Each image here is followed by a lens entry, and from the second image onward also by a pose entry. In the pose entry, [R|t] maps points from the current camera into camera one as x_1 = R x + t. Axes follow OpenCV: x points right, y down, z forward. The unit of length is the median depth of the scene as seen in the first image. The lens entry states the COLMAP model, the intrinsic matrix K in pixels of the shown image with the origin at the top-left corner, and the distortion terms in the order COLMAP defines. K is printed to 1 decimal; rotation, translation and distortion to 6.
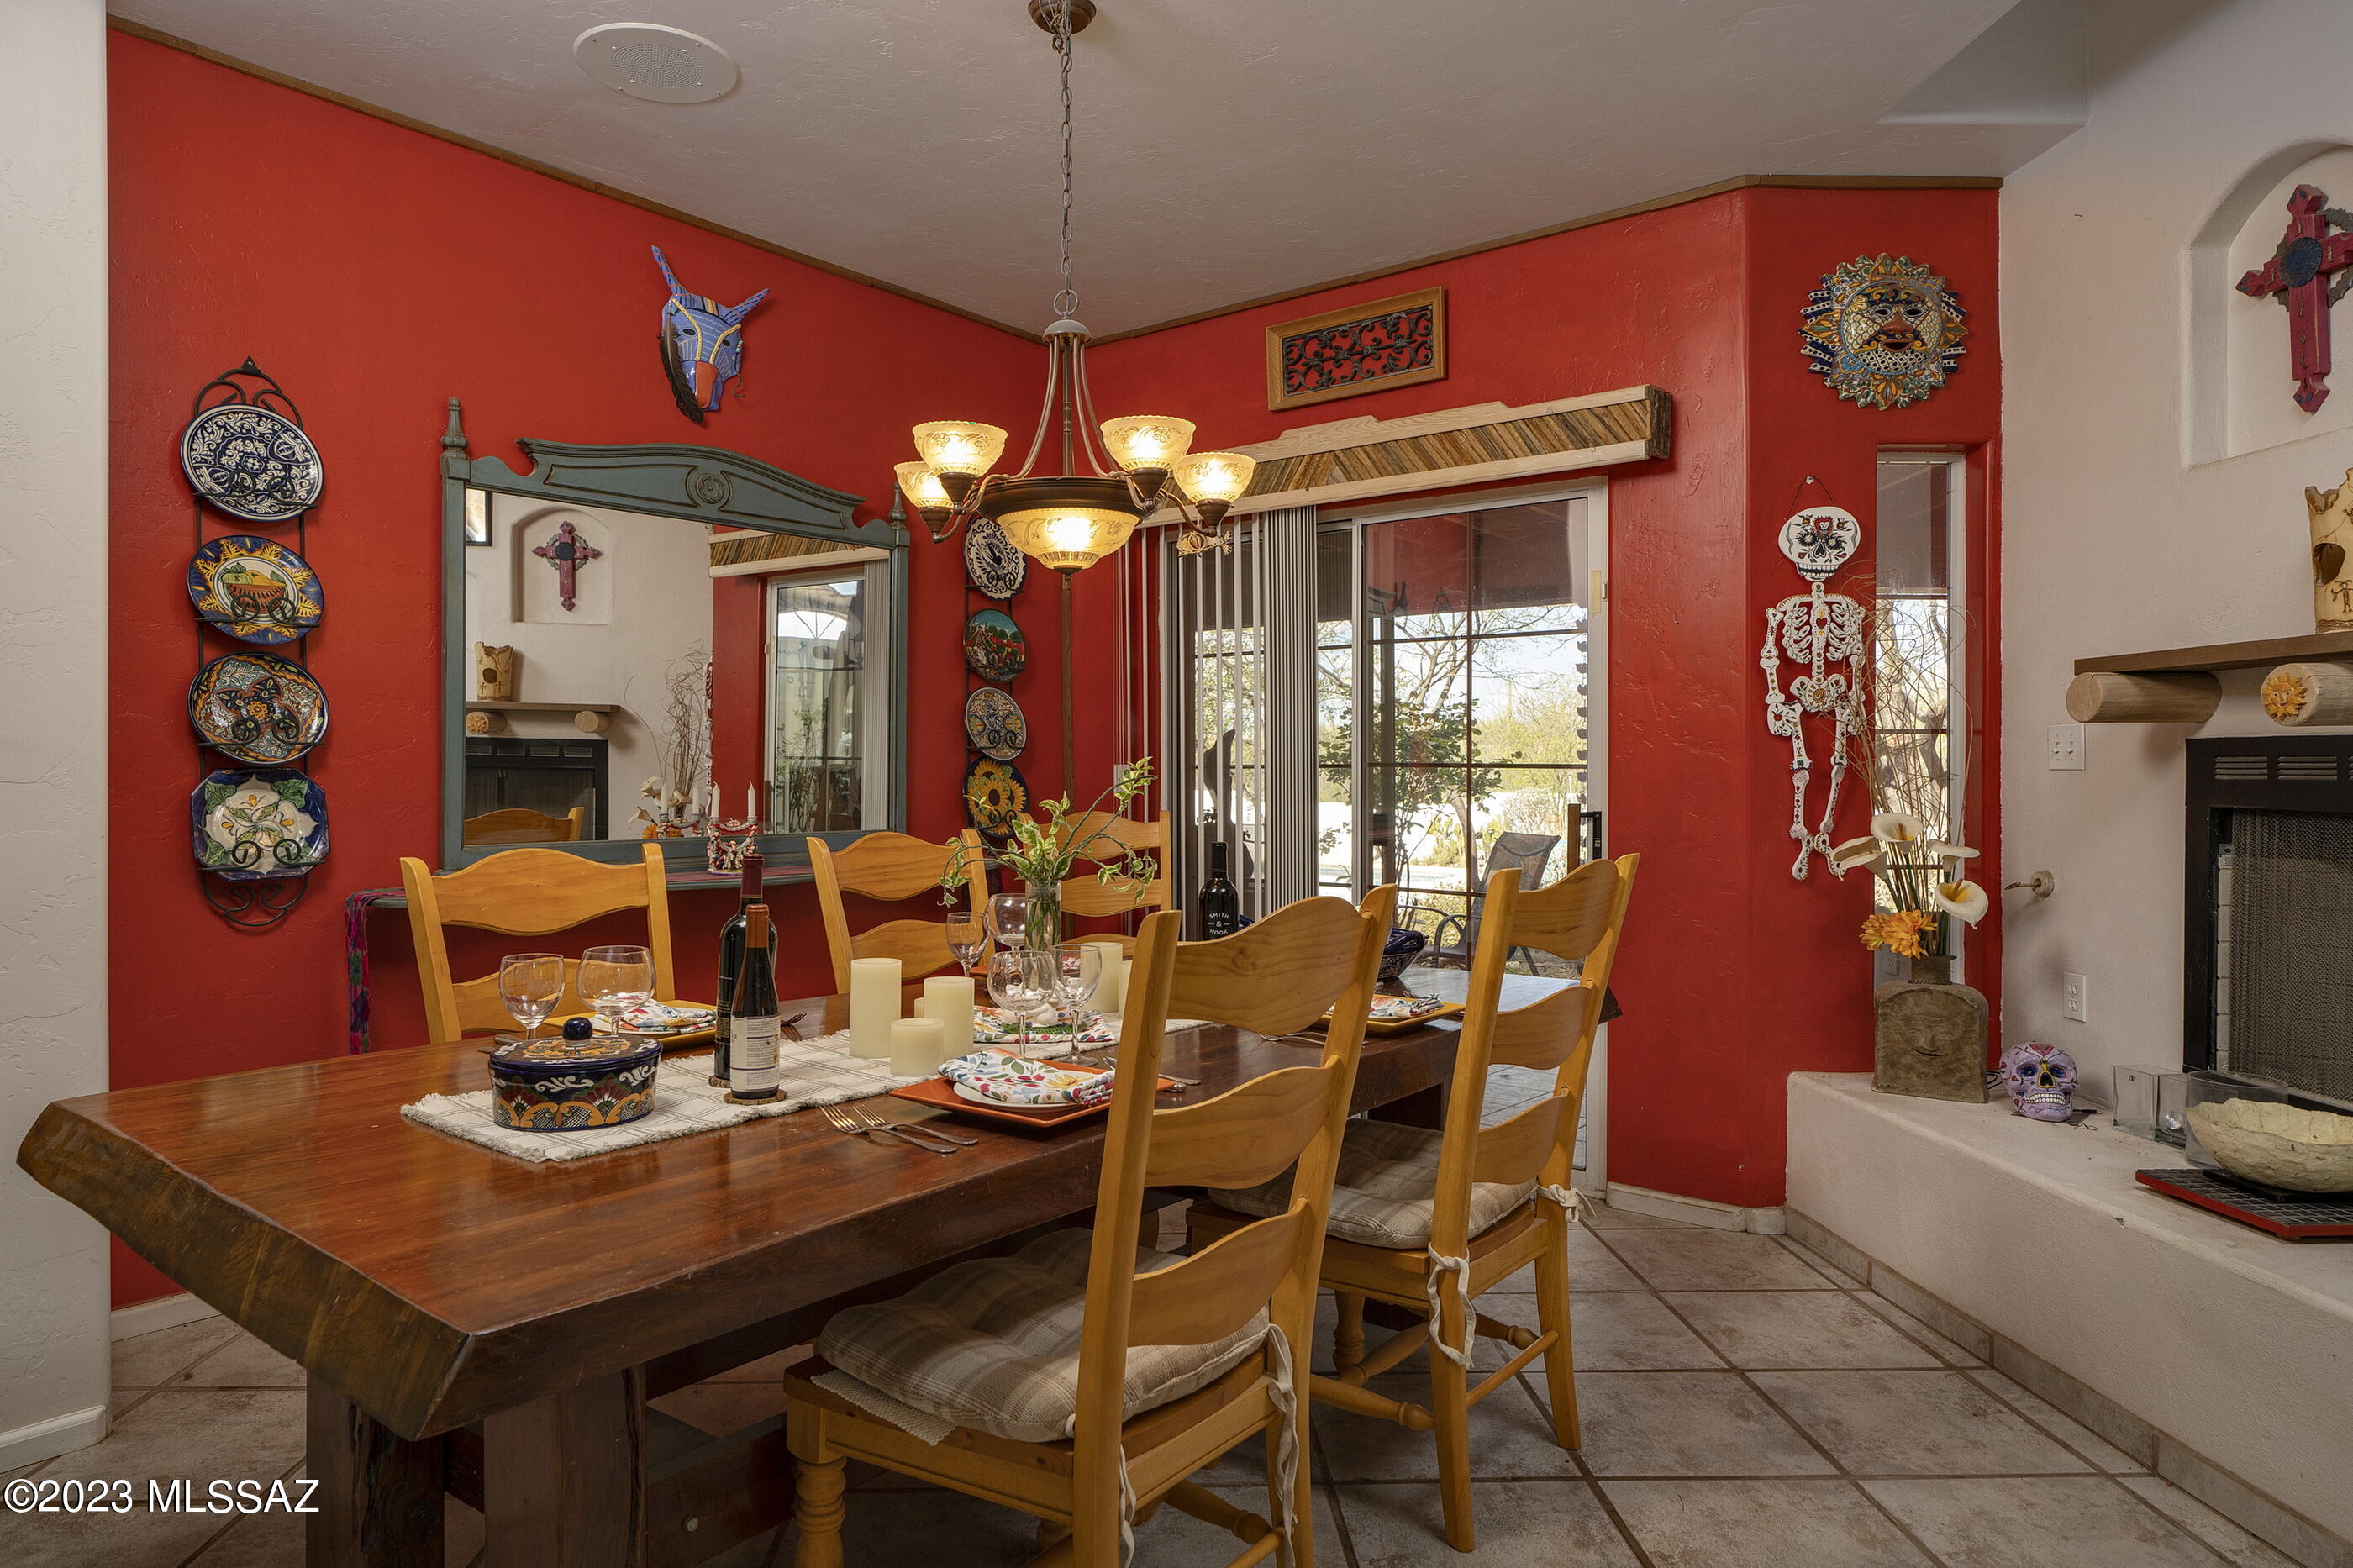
lens RADIAL K [[1417.7, 0, 1176.5], [0, 1417.7, 784.0], [0, 0, 1]] dist [0.001976, 0.000654]
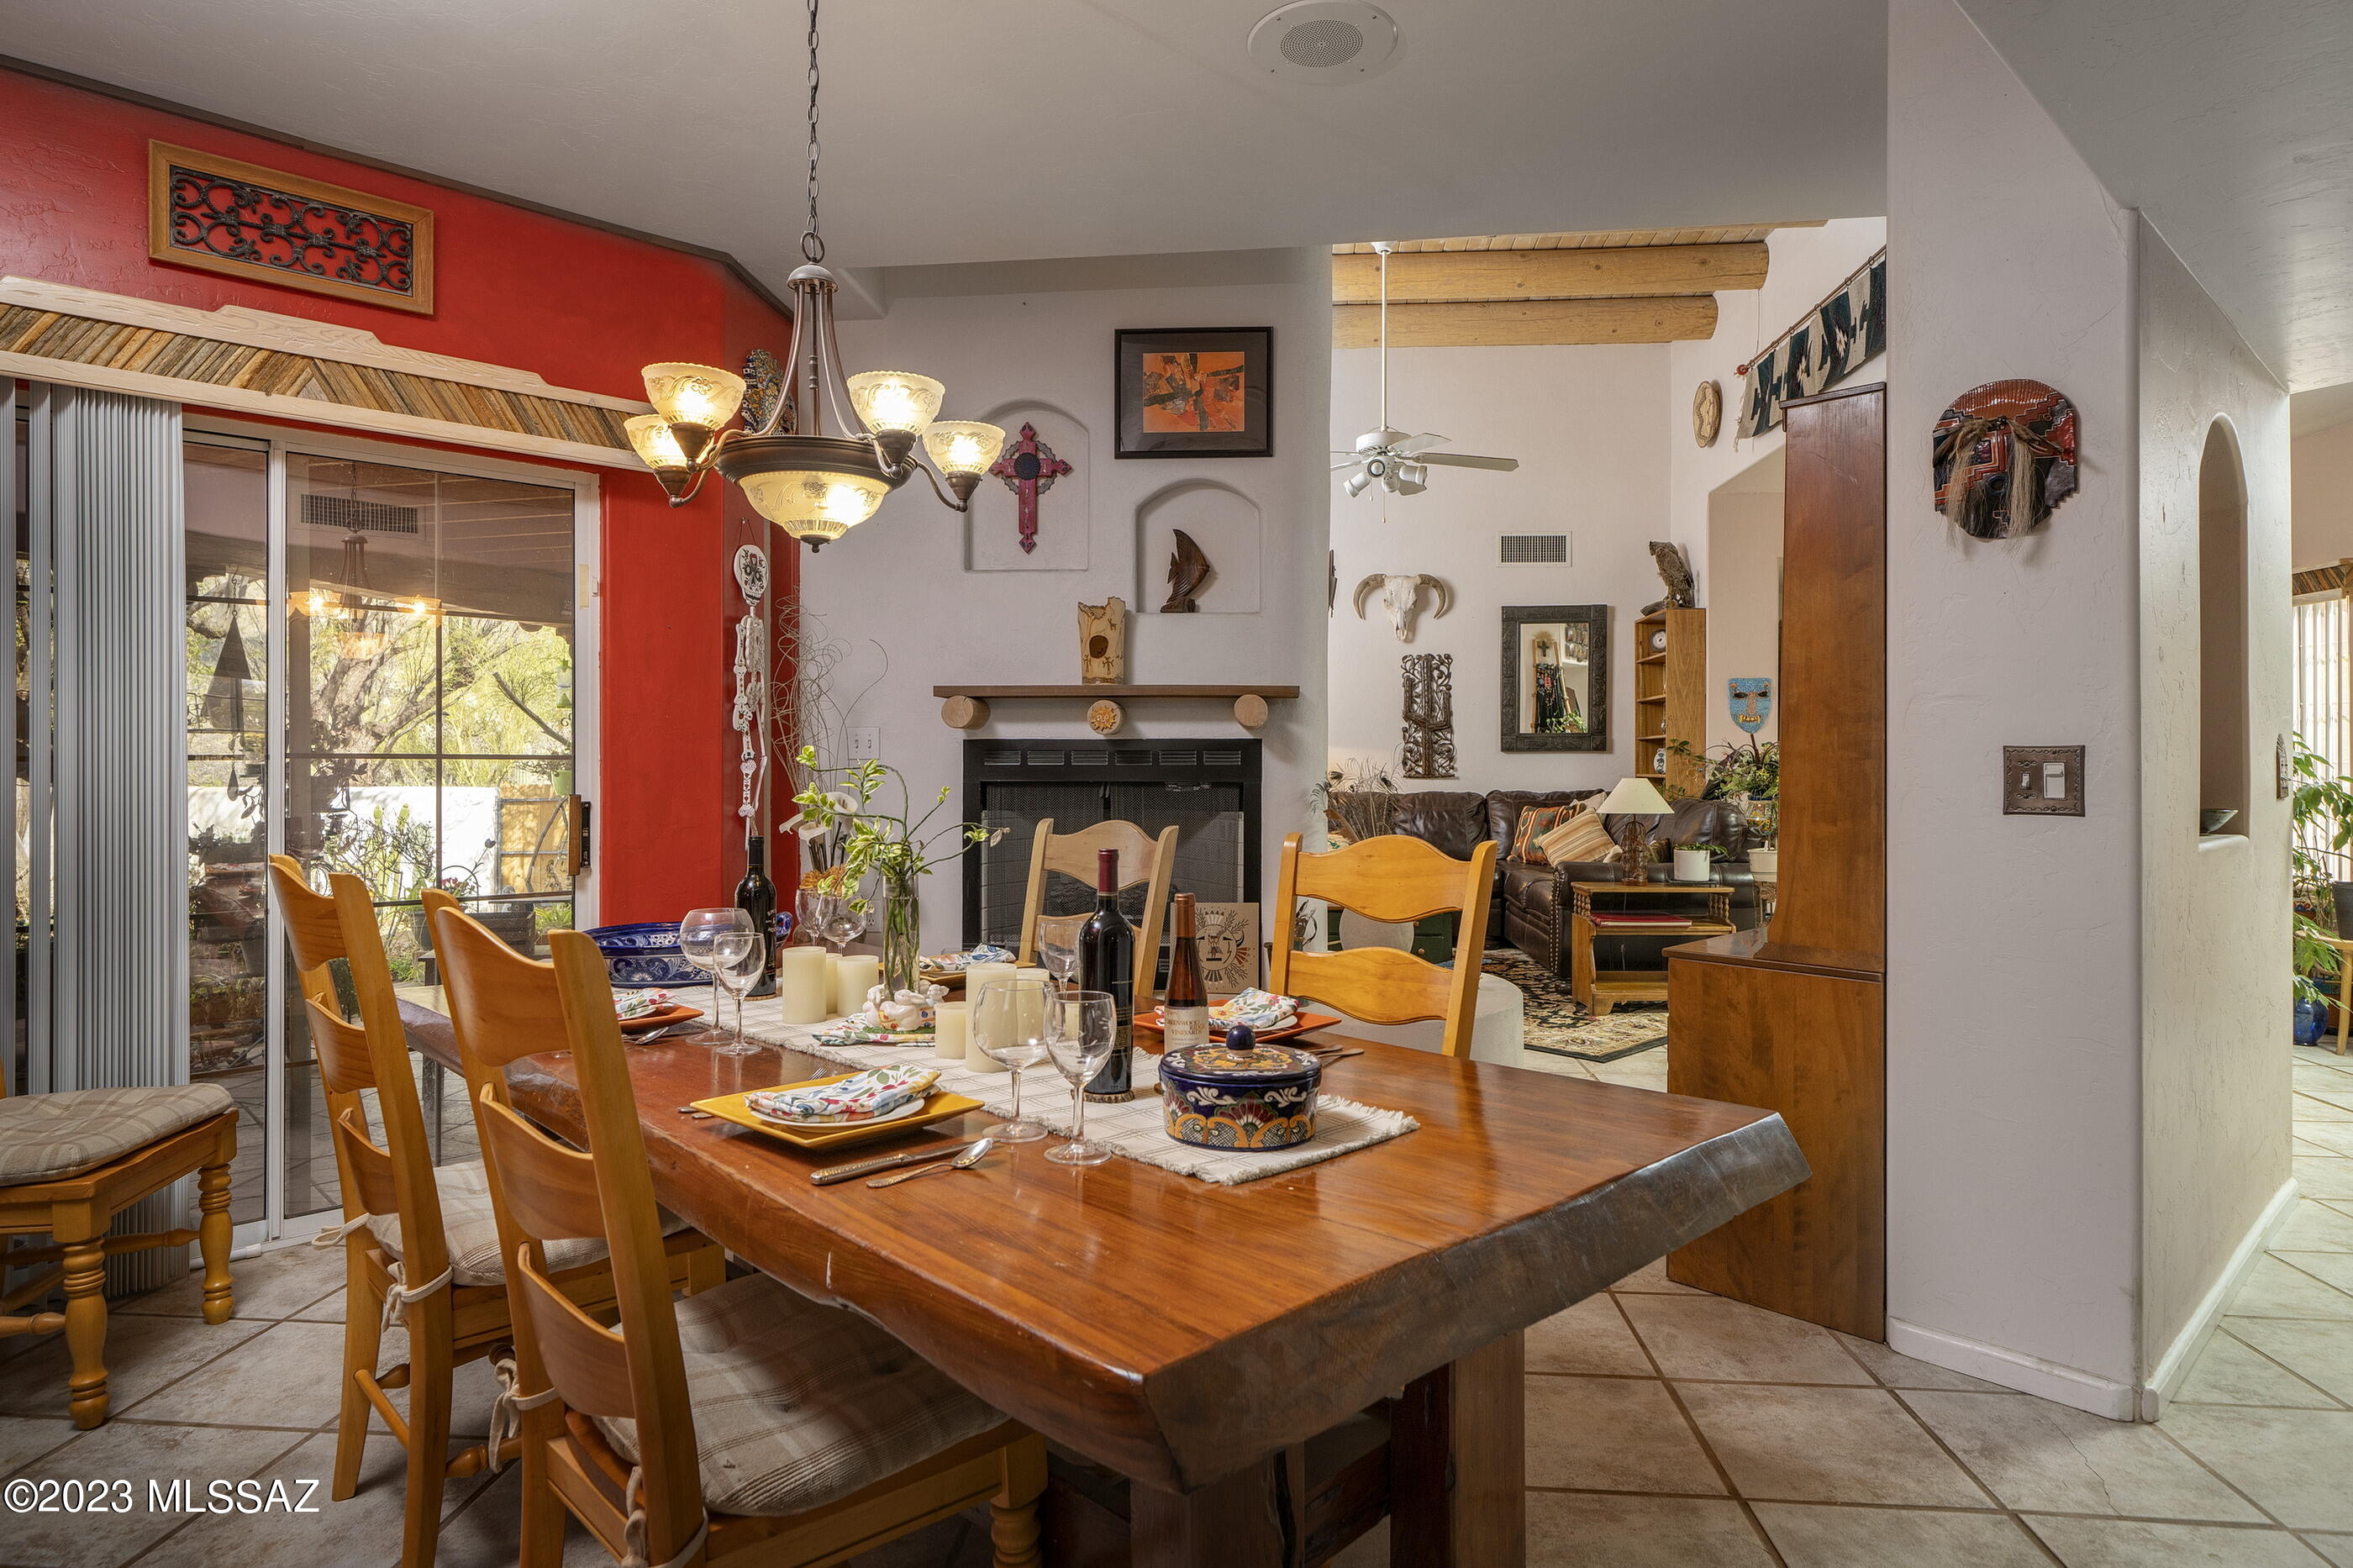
lens RADIAL K [[1310.7, 0, 1173.9], [0, 1310.7, 754.2], [0, 0, 1]] dist [-0.002596, -0.000535]
pose [[0.140787, -0.002071, 0.990038, -0.617460], [0.007270, 0.999973, 0.001058, -0.013454], [-0.990013, 0.007048, 0.140798, 0.484615]]
